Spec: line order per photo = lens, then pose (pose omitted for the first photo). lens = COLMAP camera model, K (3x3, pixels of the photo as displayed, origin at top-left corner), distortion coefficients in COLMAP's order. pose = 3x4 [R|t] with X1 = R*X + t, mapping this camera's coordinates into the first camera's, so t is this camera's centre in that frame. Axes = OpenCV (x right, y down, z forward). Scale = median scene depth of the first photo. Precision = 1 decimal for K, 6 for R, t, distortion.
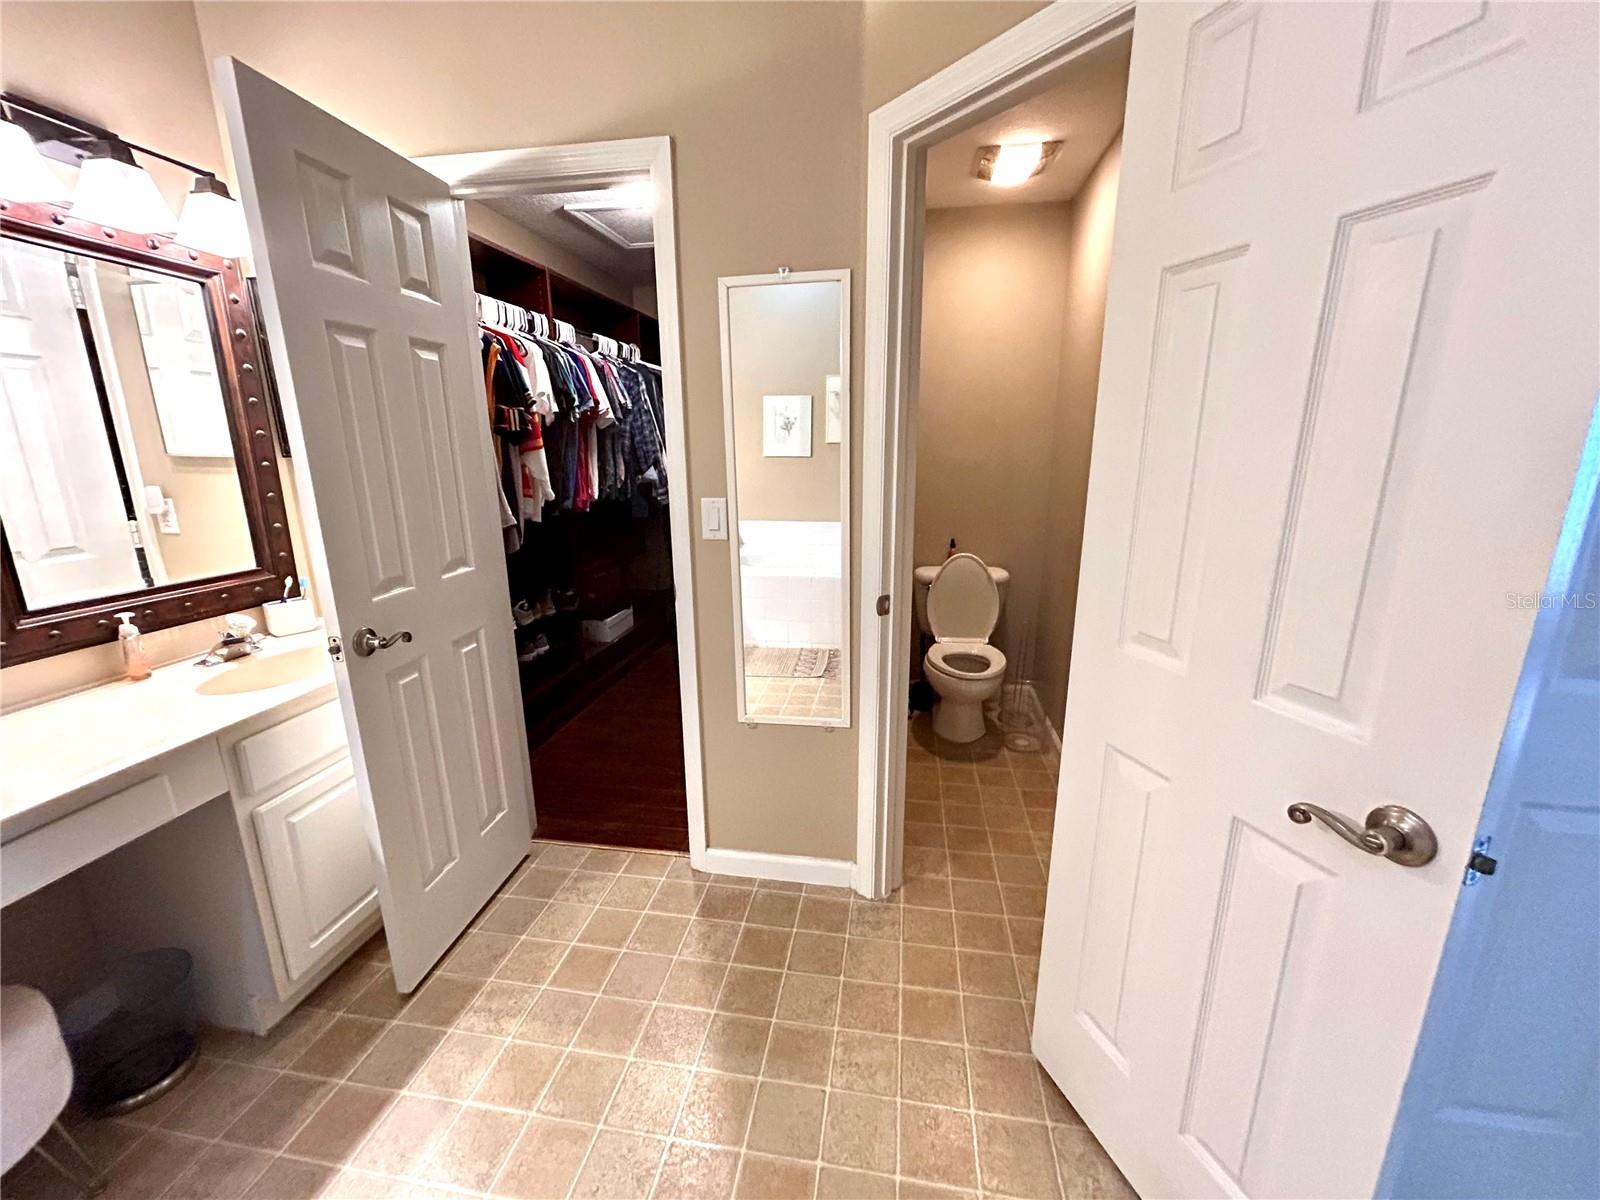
lens RADIAL K [[647.4, 0, 801.9], [0, 647.4, 598.2], [0, 0, 1]] dist [-0.000435, 0.001389]
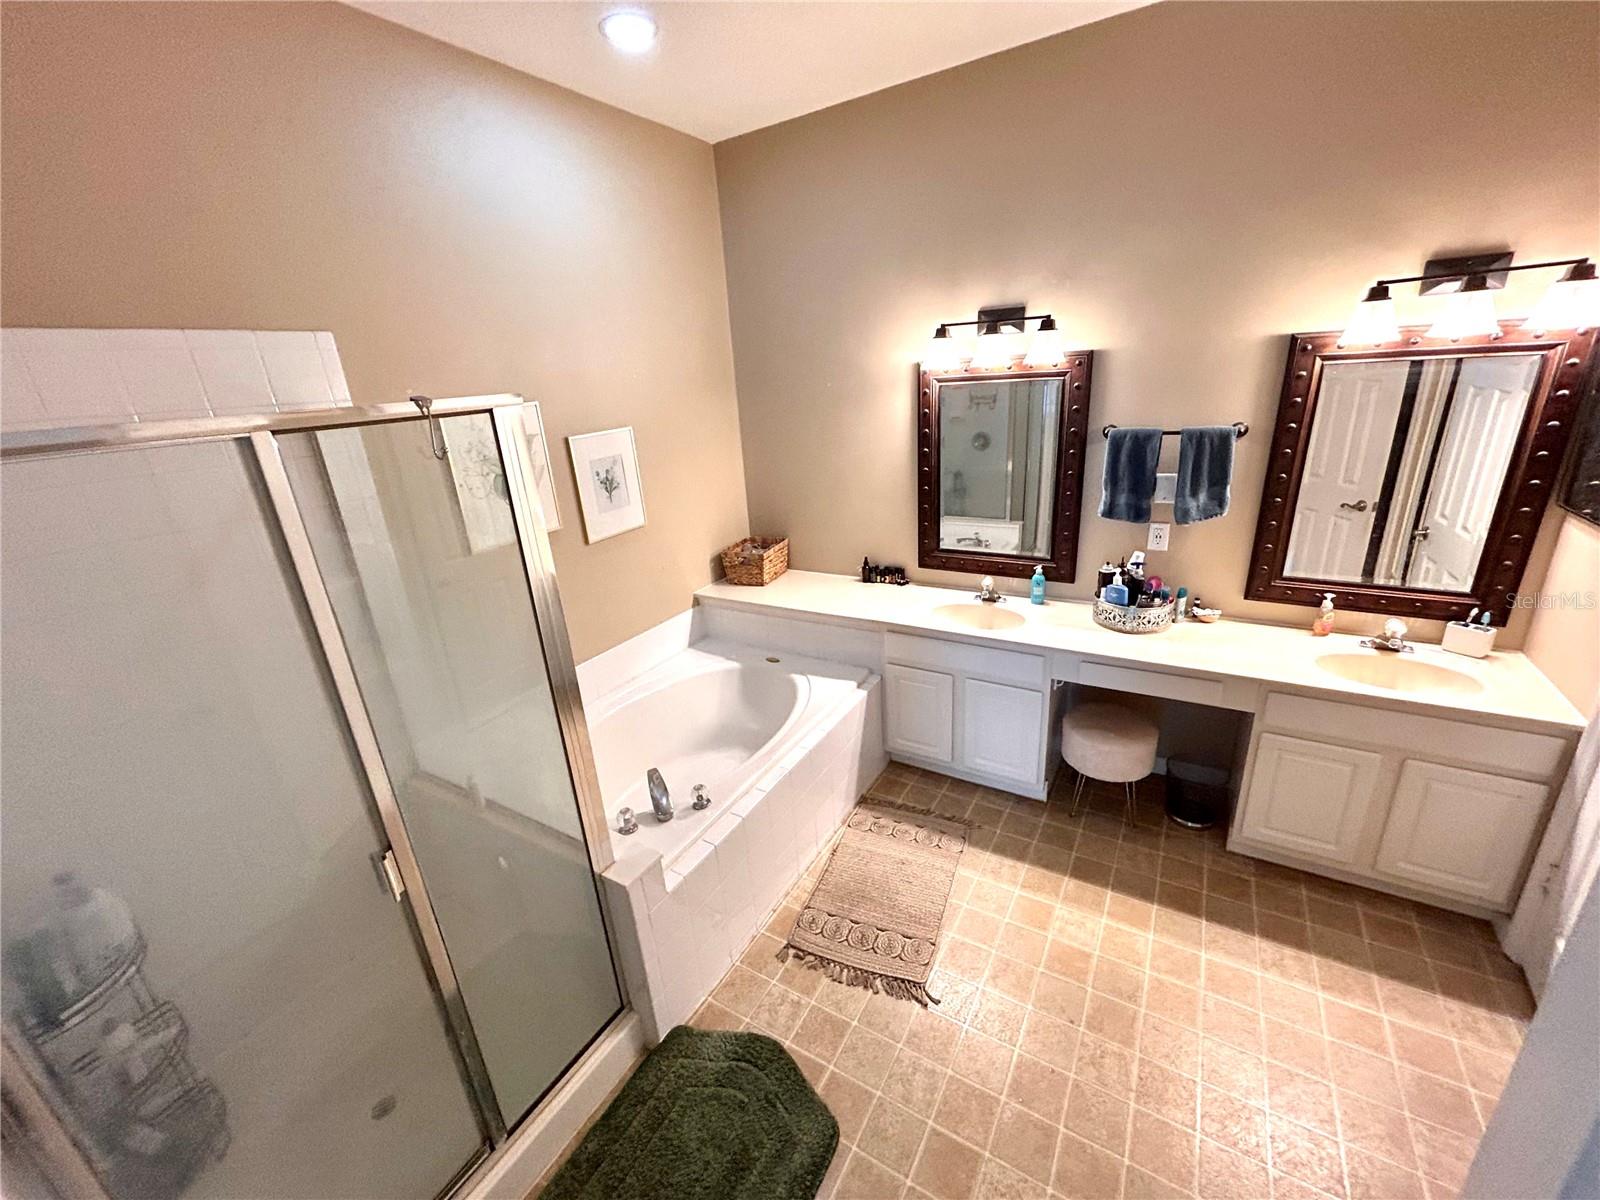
lens RADIAL K [[647.4, 0, 796.1], [0, 647.4, 602.3], [0, 0, 1]] dist [-0.000435, 0.001389]
pose [[-0.375809, 0.346029, -0.859670, 0.679201], [-0.146499, 0.893821, 0.423818, -0.372891], [0.915044, 0.285215, -0.285213, 0.235142]]
